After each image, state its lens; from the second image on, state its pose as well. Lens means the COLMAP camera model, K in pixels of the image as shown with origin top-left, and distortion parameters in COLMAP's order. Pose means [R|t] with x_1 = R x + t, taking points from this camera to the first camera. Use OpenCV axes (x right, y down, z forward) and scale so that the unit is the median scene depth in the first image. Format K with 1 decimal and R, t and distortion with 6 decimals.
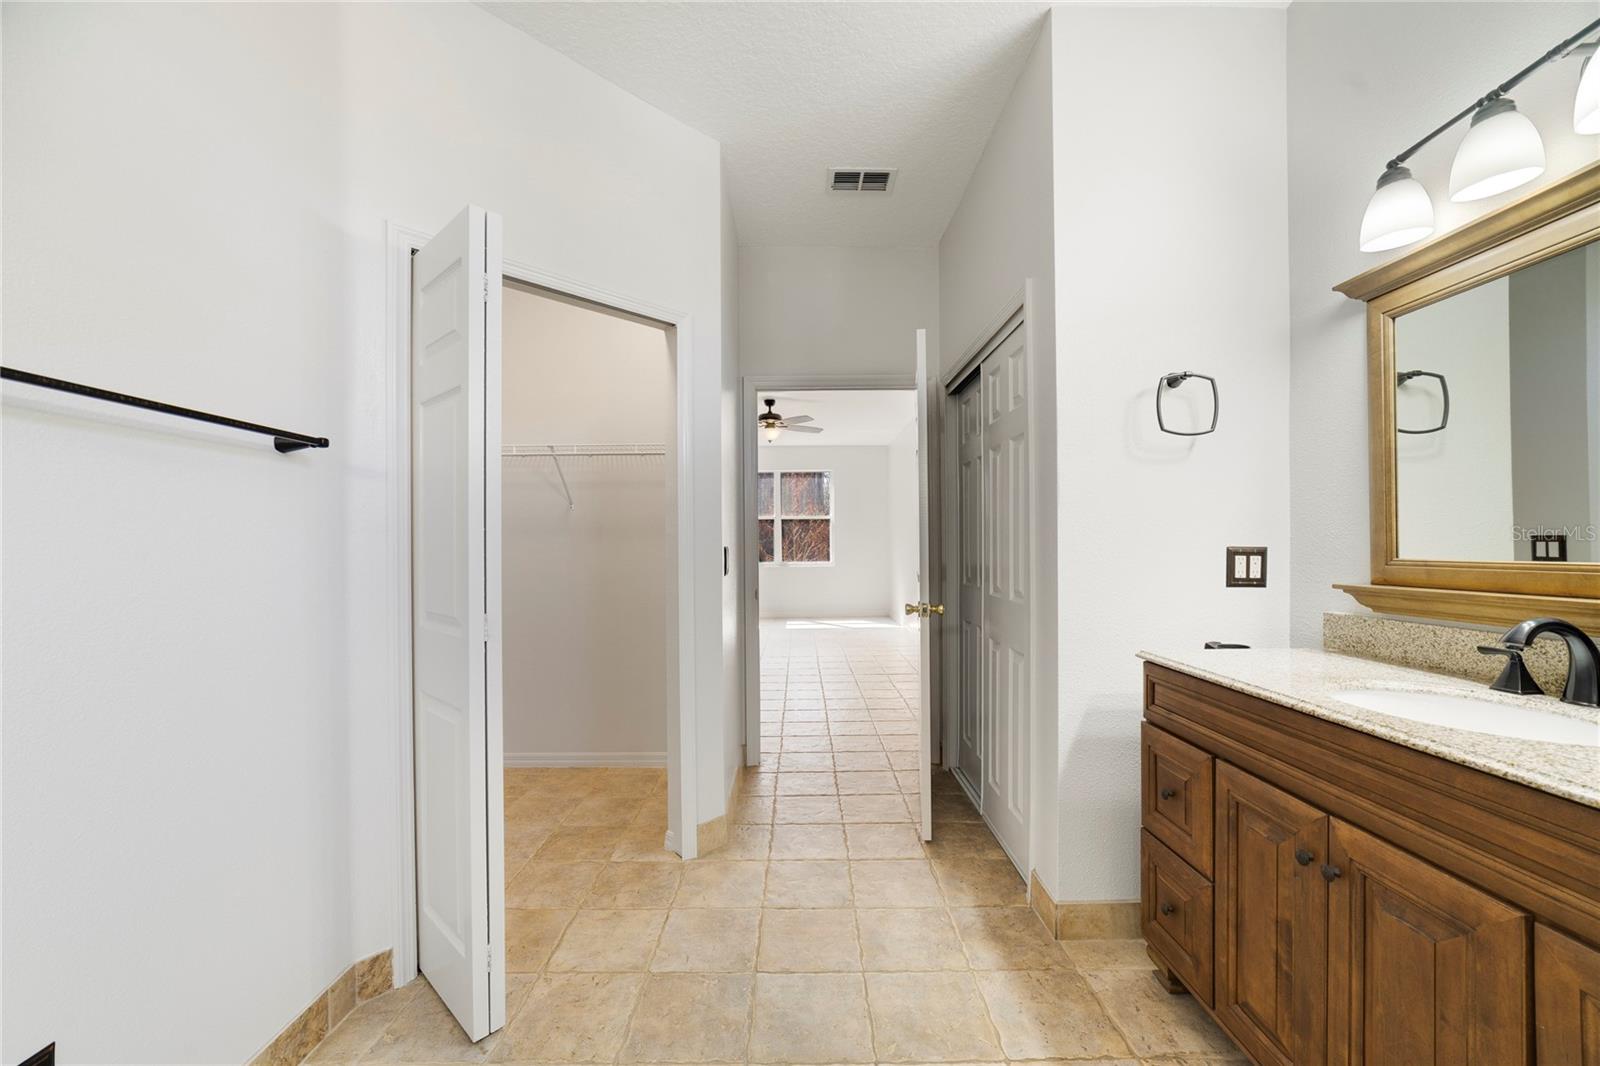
lens RADIAL K [[614.5, 0, 800.4], [0, 614.5, 539.3], [0, 0, 1]] dist [-0.007754, 0.002455]
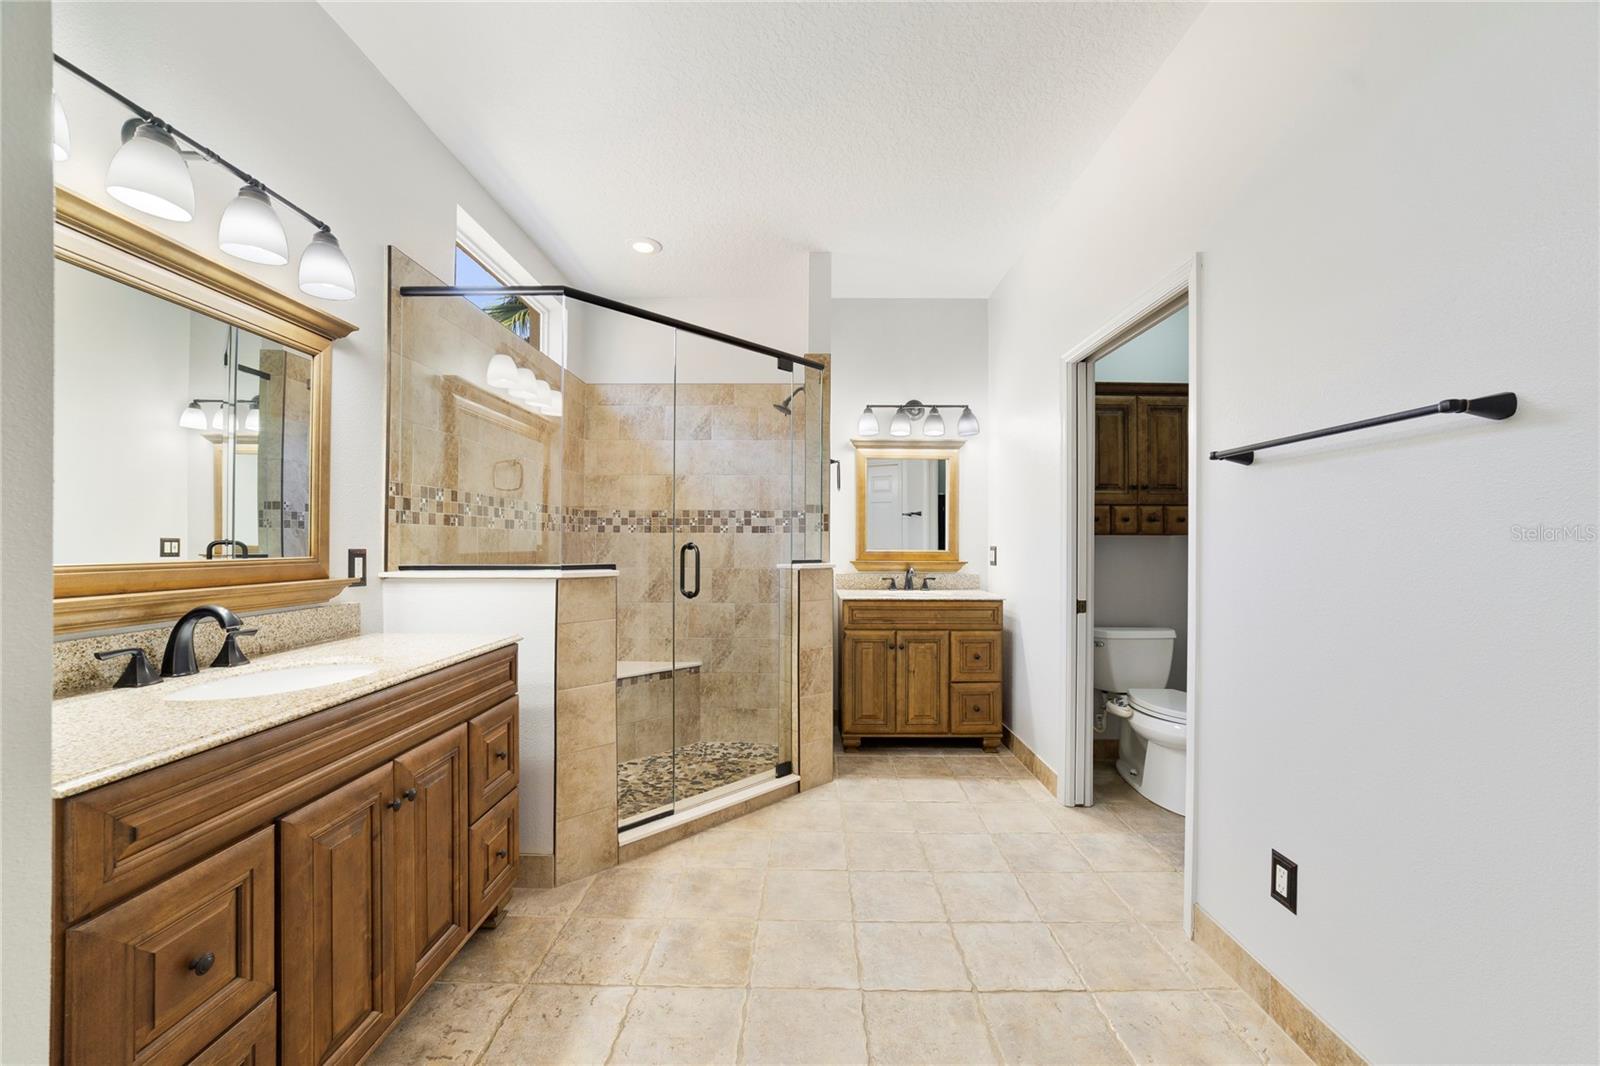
lens RADIAL K [[614.5, 0, 806.2], [0, 614.5, 534.6], [0, 0, 1]] dist [-0.007754, 0.002455]
pose [[-0.999423, 0.002257, 0.033890, -0.028373], [0.002036, 0.999976, -0.006566, -0.002872], [-0.033904, -0.006493, -0.999404, 2.050037]]
